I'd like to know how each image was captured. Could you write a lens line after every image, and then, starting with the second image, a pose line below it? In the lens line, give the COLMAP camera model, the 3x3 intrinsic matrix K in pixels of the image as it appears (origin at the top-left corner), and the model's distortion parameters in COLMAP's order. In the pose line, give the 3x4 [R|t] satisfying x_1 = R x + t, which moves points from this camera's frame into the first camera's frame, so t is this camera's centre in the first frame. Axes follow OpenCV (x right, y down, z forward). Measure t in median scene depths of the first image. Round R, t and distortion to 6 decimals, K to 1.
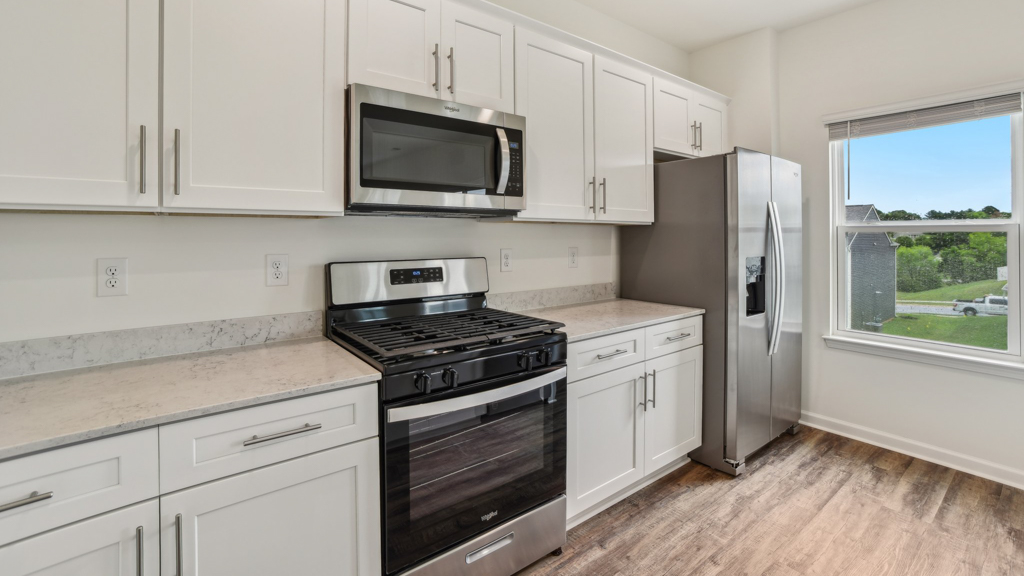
lens RADIAL K [[455.7, 0, 521.3], [0, 455.7, 239.3], [0, 0, 1]] dist [-0.036188, 0.008329]
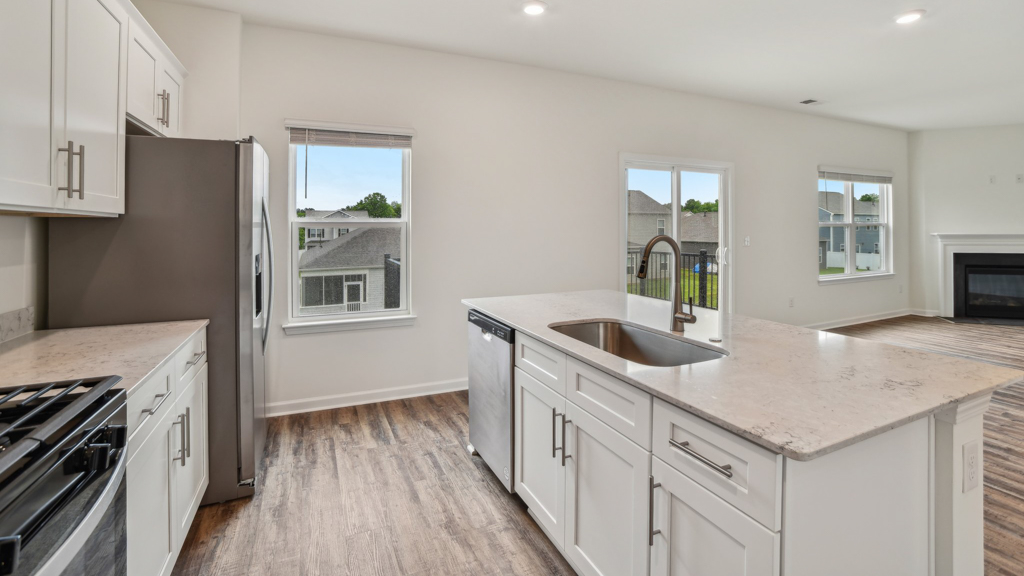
lens RADIAL K [[455.7, 0, 520.1], [0, 455.7, 217.4], [0, 0, 1]] dist [-0.036188, 0.008329]
pose [[0.239113, 0.020969, 0.970765, -0.288490], [0.012090, 0.999625, -0.024570, -0.008404], [-0.970916, 0.017612, 0.238770, 0.247058]]
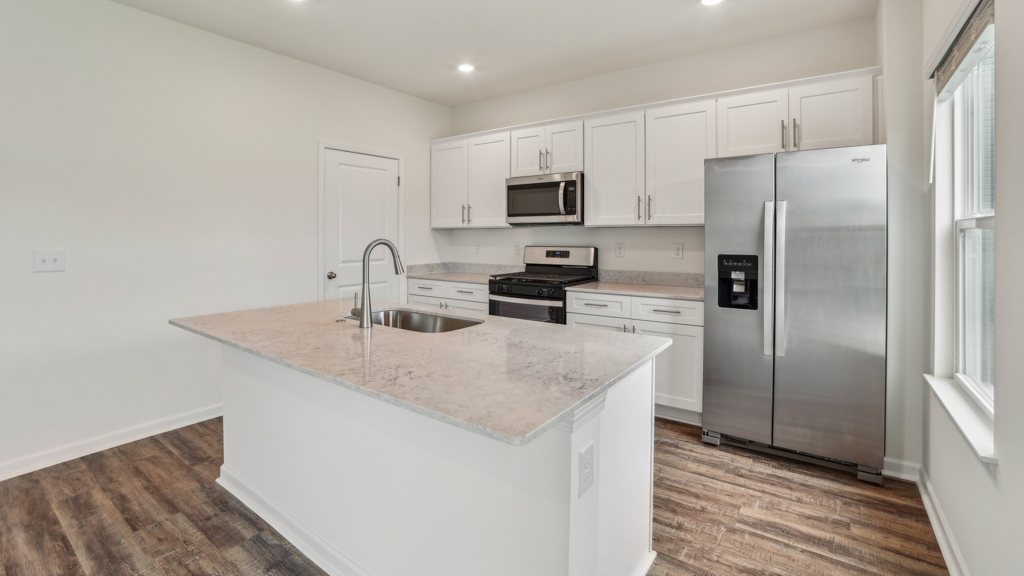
lens RADIAL K [[451.7, 0, 520.1], [0, 451.7, 235.3], [0, 0, 1]] dist [-0.036255, 0.001017]
pose [[0.273457, -0.000728, -0.961884, 1.473550], [-0.009704, 0.999947, -0.003516, 0.001568], [0.961835, 0.010296, 0.273436, 0.222462]]
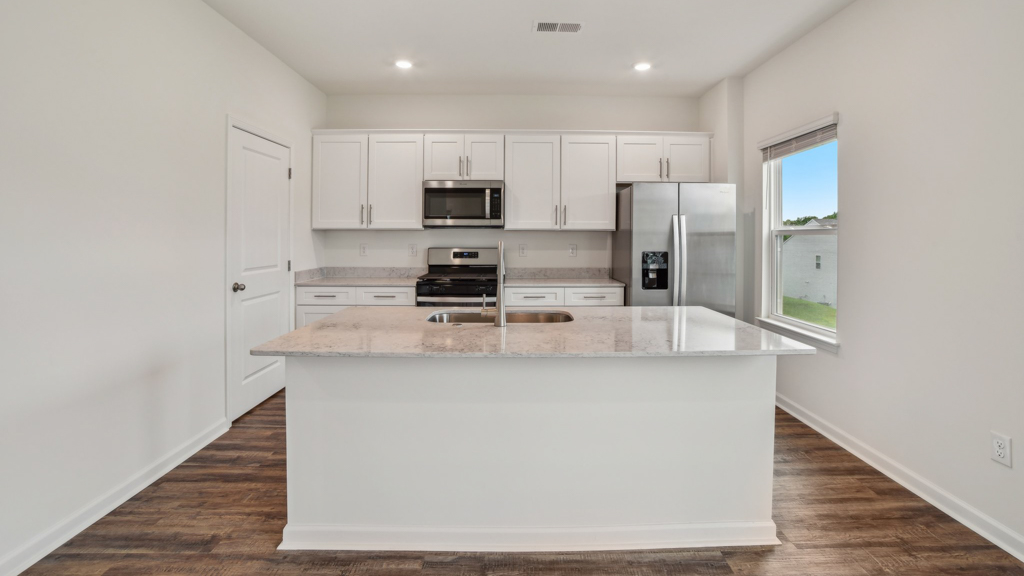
lens RADIAL K [[455.7, 0, 523.3], [0, 455.7, 238.5], [0, 0, 1]] dist [-0.036188, 0.008329]
pose [[0.791012, 0.003806, -0.611788, 1.164748], [-0.008977, 0.999945, -0.005387, 0.006867], [0.611734, 0.009753, 0.791003, -0.513680]]
